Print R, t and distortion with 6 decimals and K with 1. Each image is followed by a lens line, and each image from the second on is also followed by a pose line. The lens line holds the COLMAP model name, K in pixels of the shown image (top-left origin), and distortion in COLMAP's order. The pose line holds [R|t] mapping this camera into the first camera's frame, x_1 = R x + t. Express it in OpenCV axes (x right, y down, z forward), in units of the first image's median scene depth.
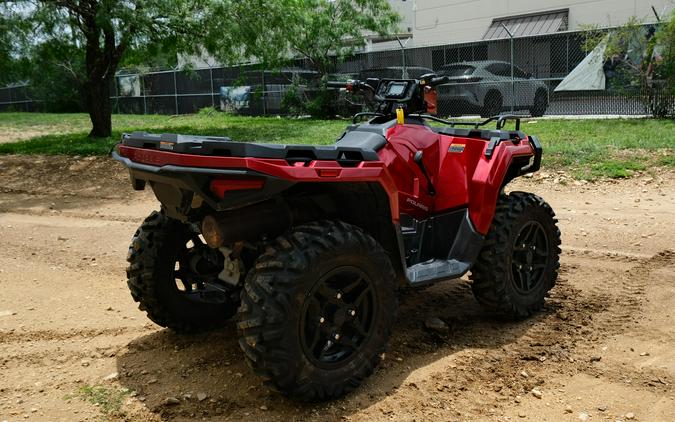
lens RADIAL K [[550.1, 0, 338.5], [0, 550.1, 210.6], [0, 0, 1]] dist [-0.025600, 0.014286]
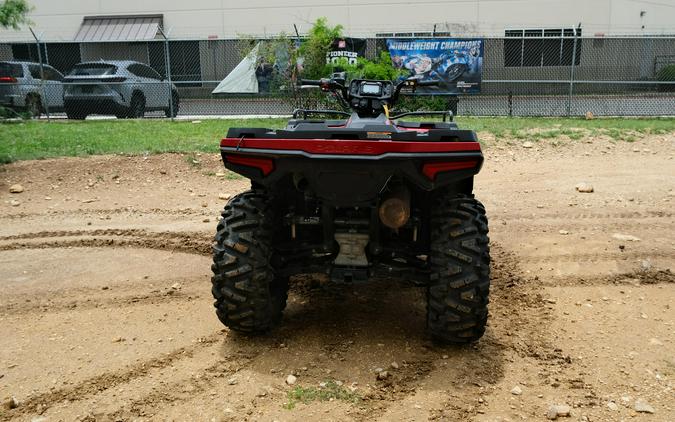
lens RADIAL K [[550.1, 0, 325.4], [0, 550.1, 202.7], [0, 0, 1]] dist [-0.025600, 0.014286]
pose [[0.787940, -0.095056, 0.608371, -0.120136], [0.105192, 0.994268, 0.019112, -0.002084], [-0.606701, 0.048937, 0.793423, 0.024523]]
